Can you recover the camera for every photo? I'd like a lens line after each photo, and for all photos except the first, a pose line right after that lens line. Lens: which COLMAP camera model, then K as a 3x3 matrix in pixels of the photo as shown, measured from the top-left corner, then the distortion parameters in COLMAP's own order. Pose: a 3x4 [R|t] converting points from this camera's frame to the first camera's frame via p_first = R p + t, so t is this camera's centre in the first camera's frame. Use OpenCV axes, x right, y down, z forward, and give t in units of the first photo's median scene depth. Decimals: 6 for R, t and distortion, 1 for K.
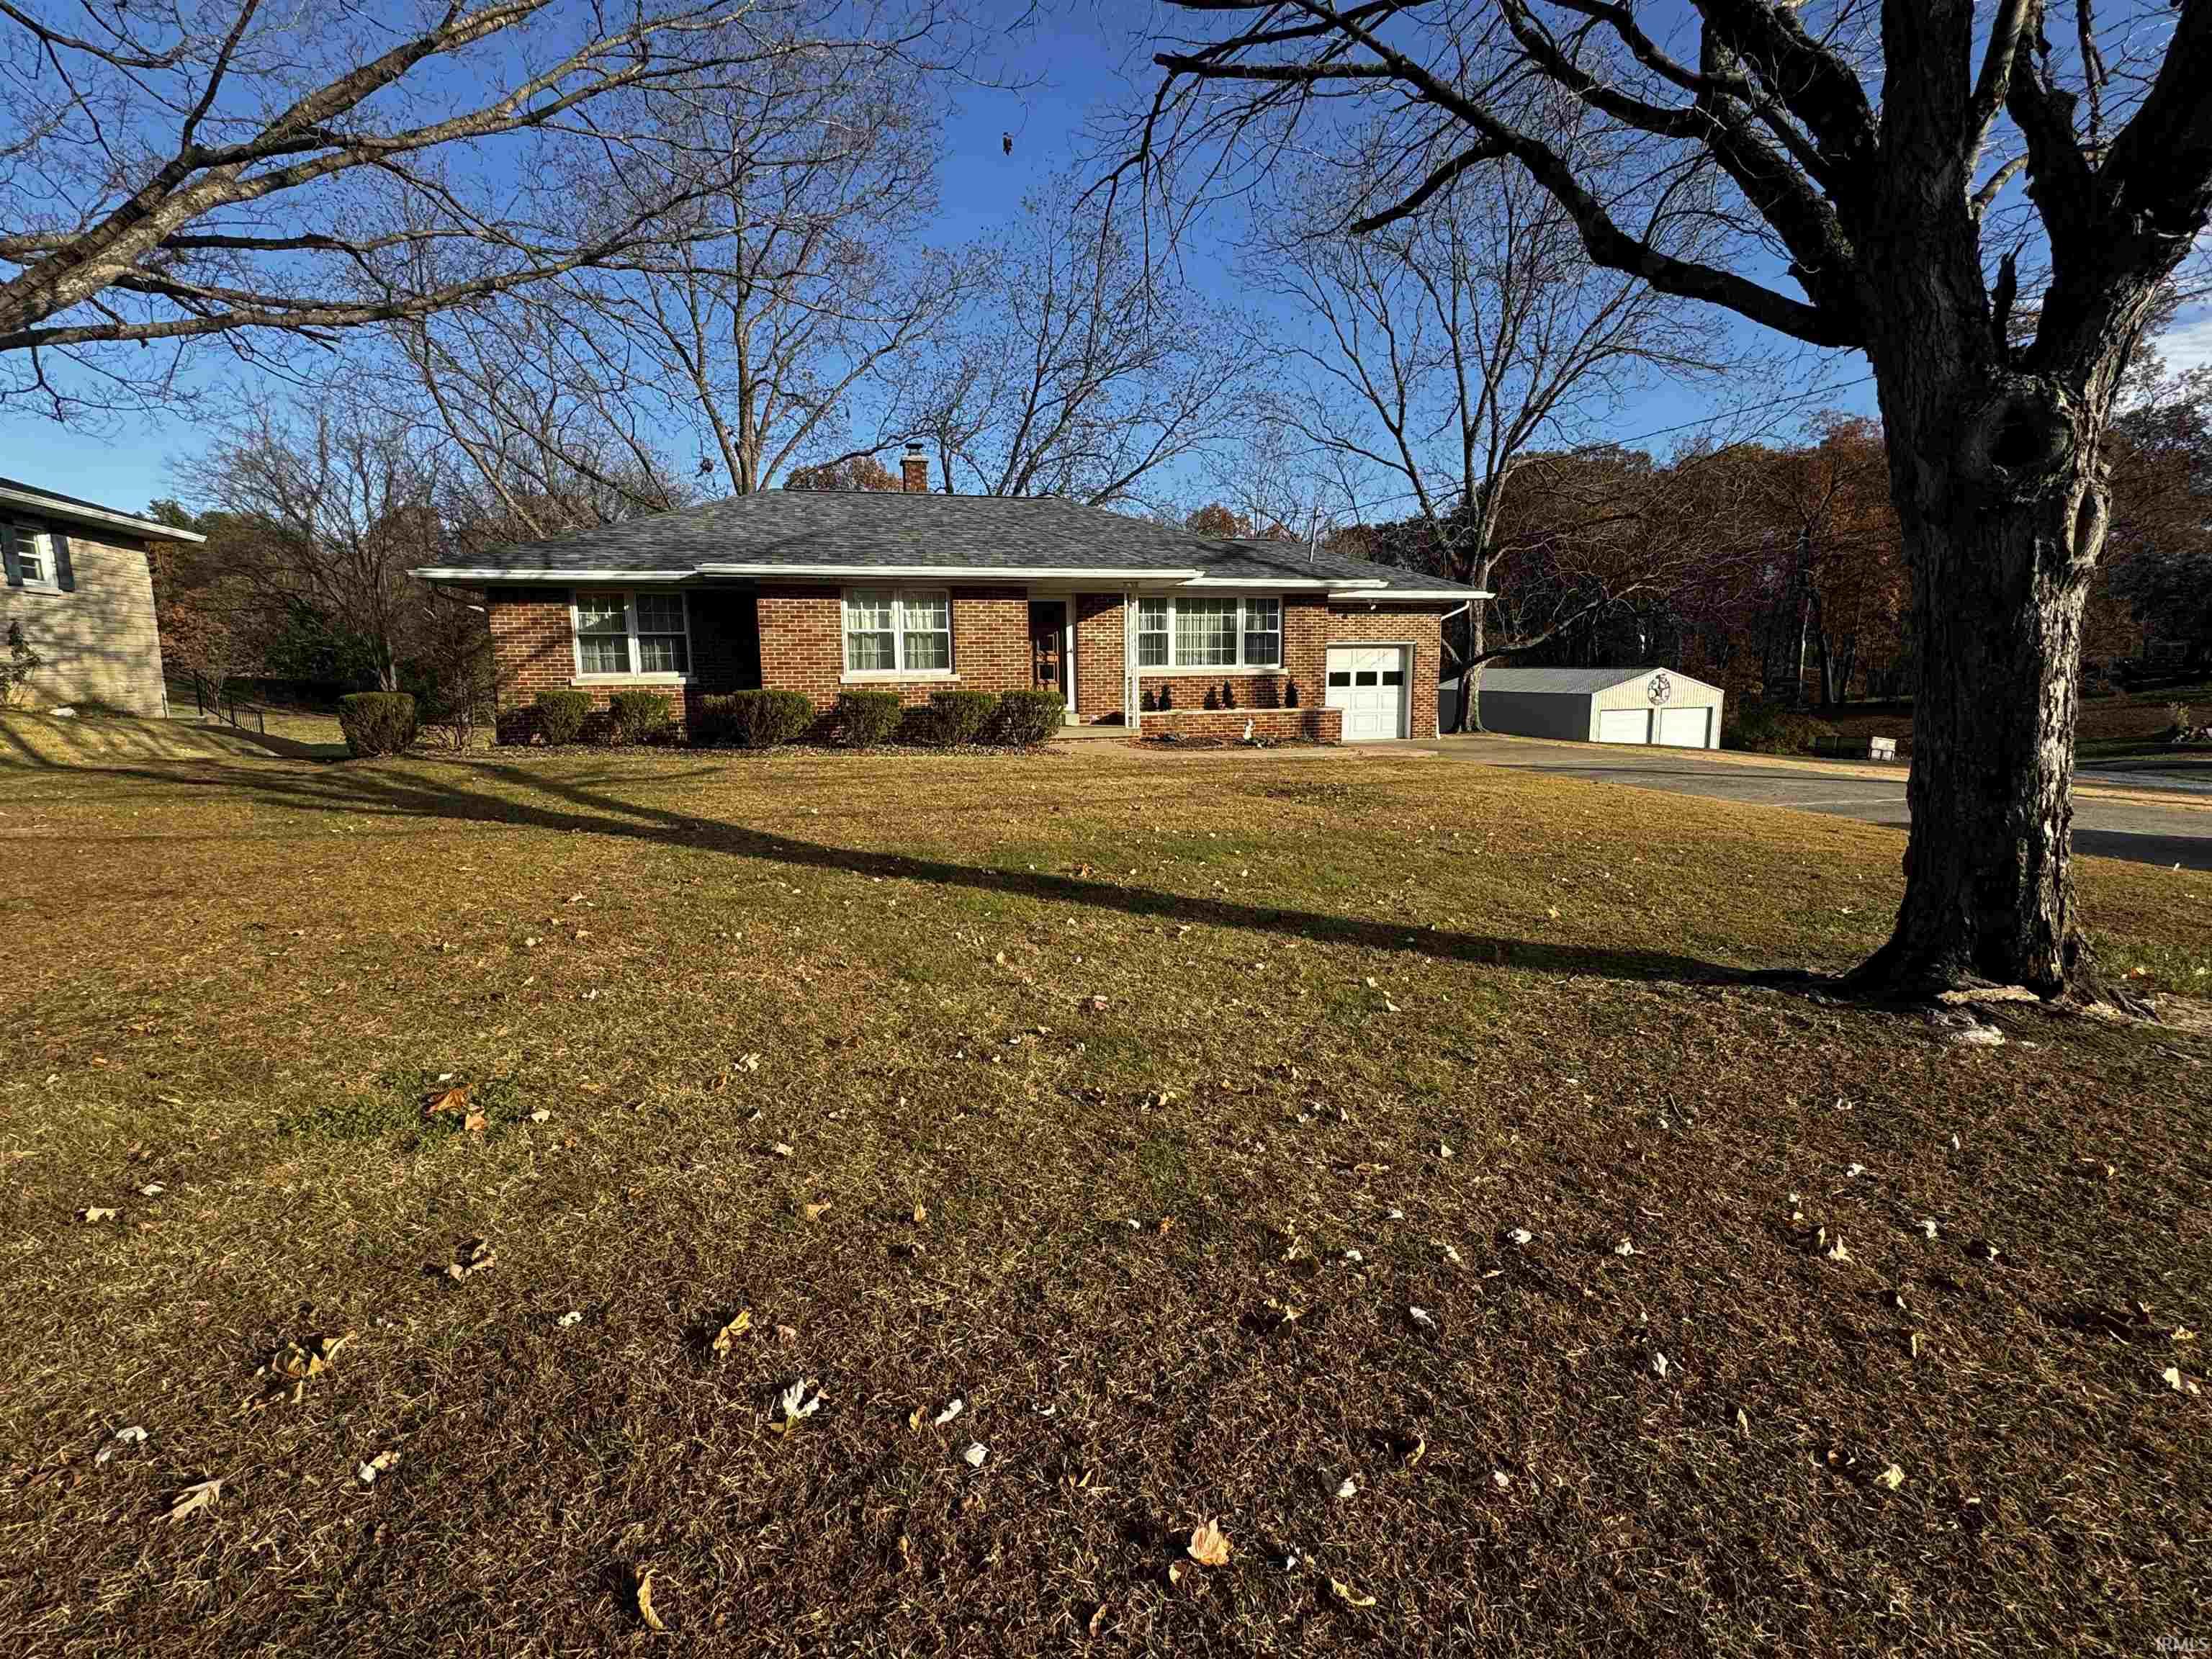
lens RADIAL K [[1026.7, 0, 1092.2], [0, 1026.7, 831.7], [0, 0, 1]] dist [0.001956, 0.000271]
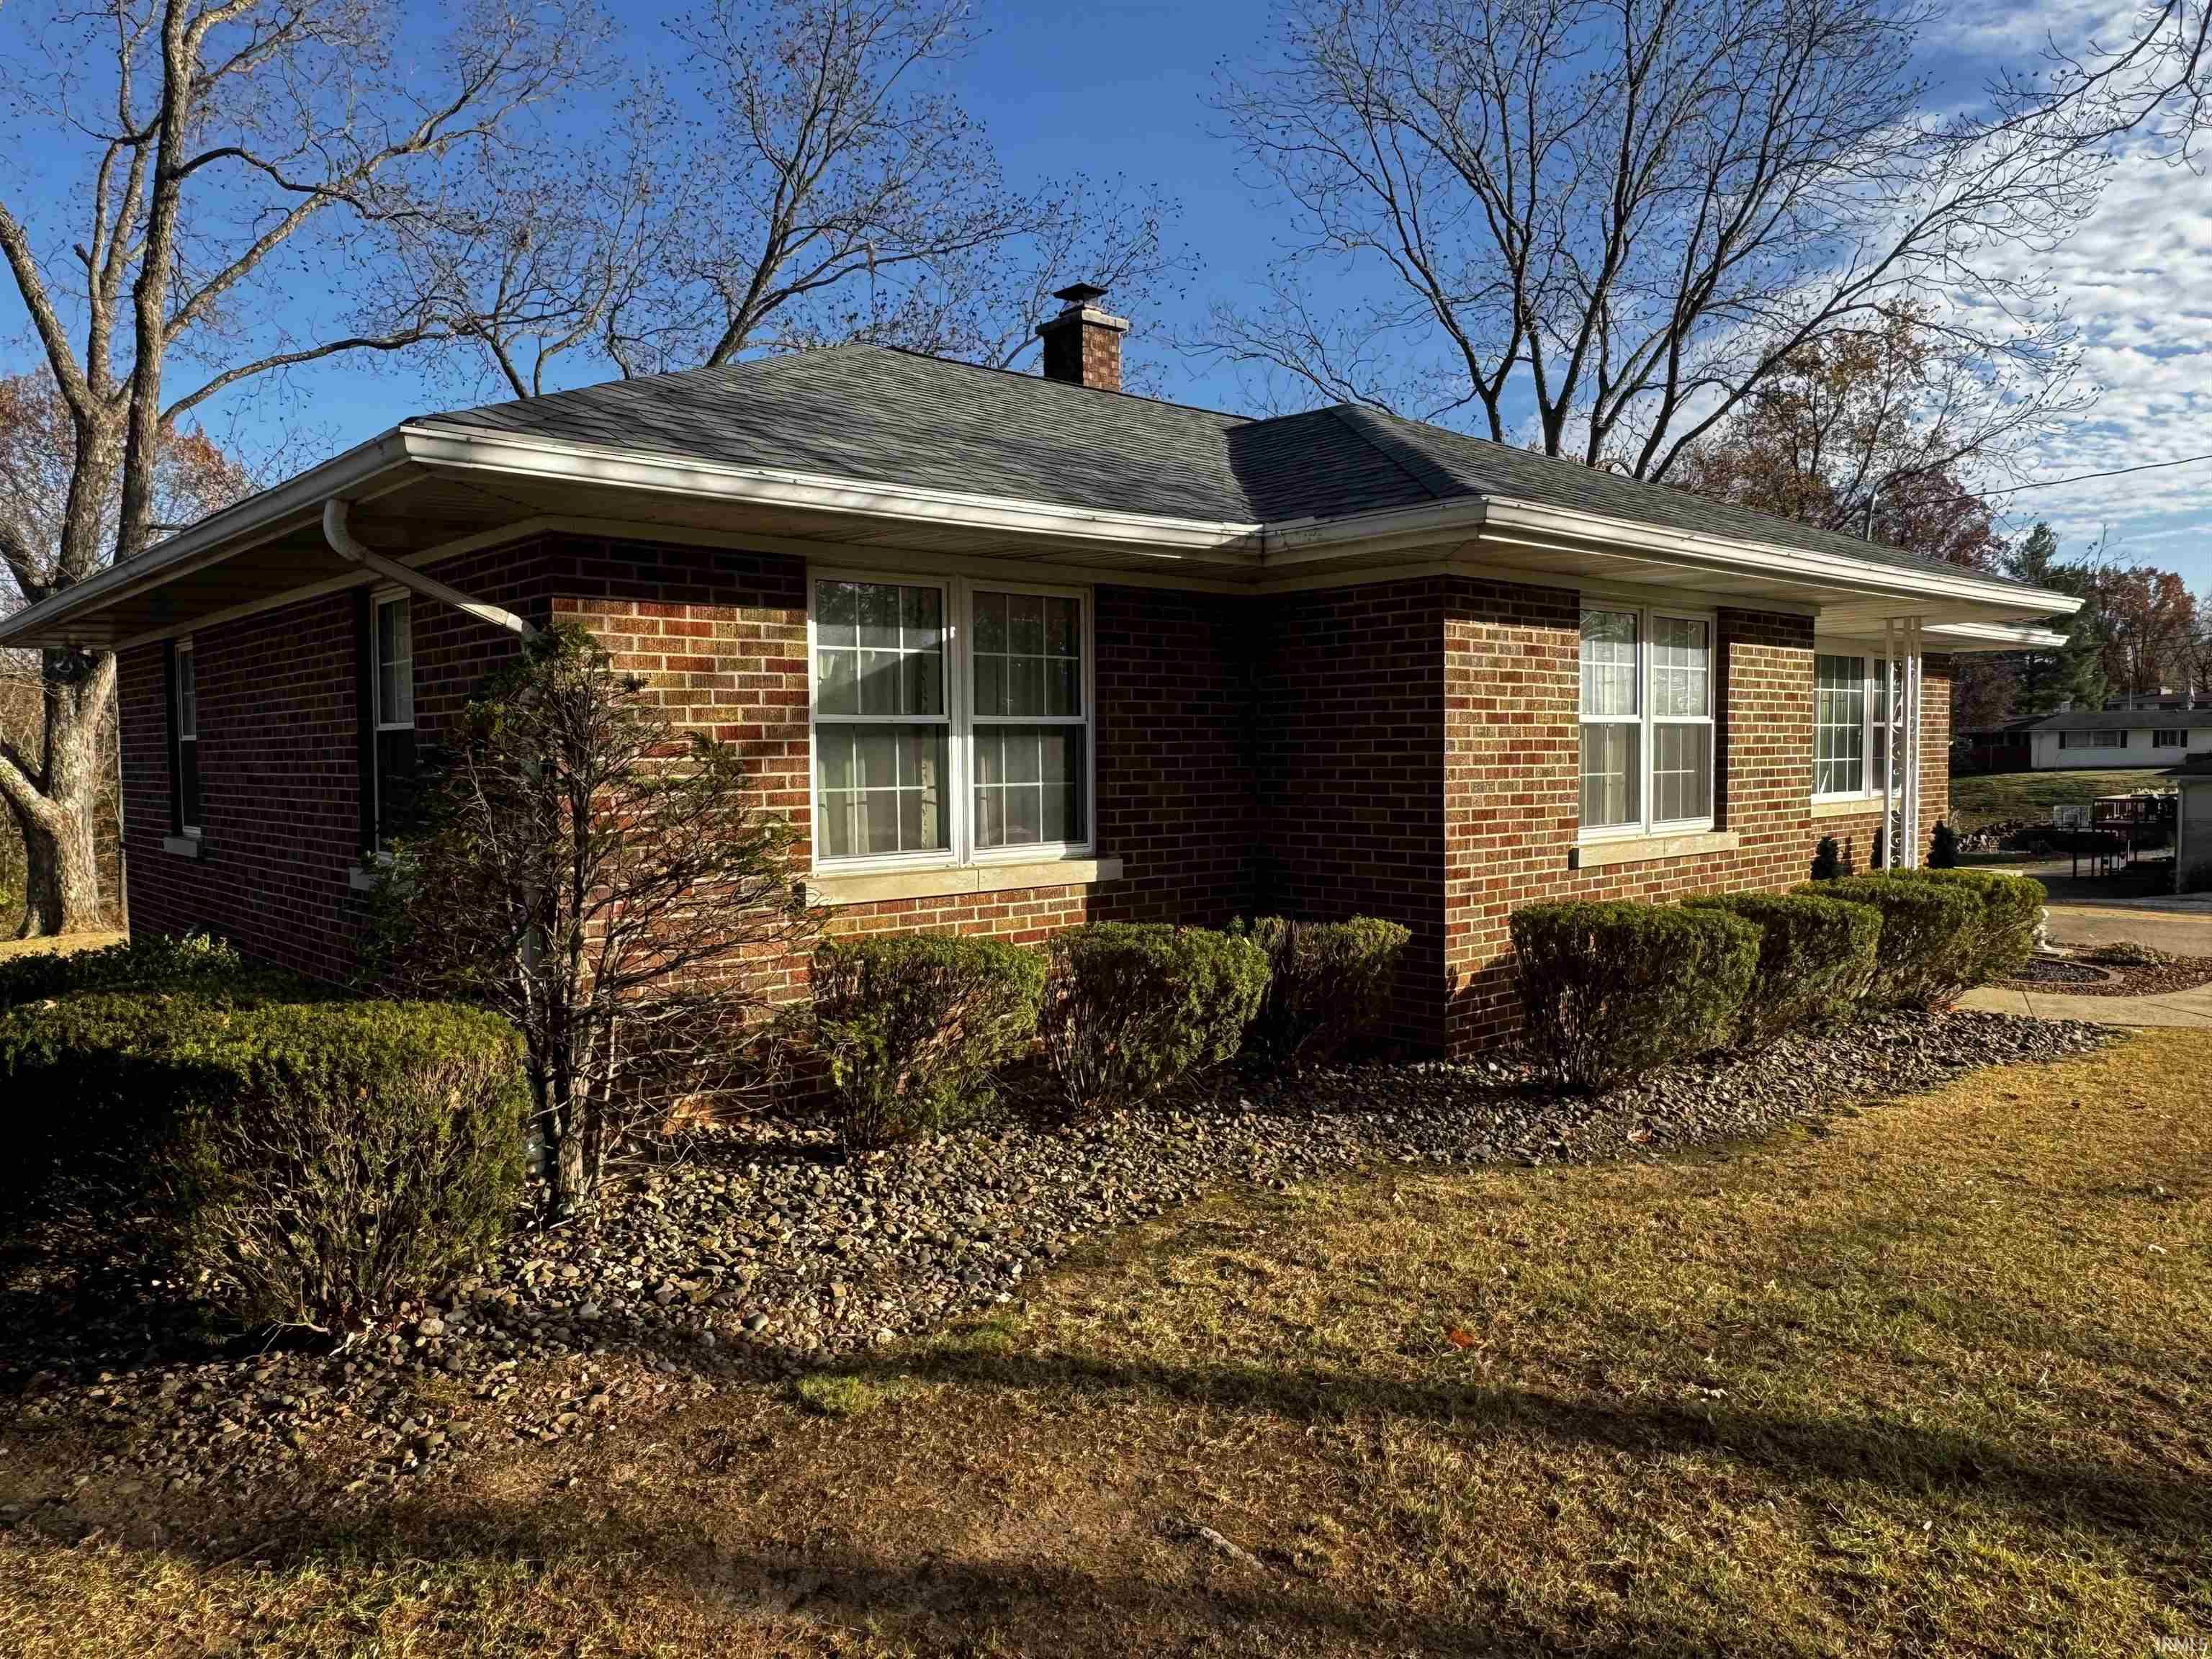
lens RADIAL K [[1575.5, 0, 1117.7], [0, 1575.5, 824.6], [0, 0, 1]] dist [0.004494, 0.000799]
pose [[0.885047, -0.018578, 0.465131, -0.600537], [0.073936, 0.992129, -0.101057, -0.110092], [-0.459593, 0.123830, 0.879455, 0.566375]]
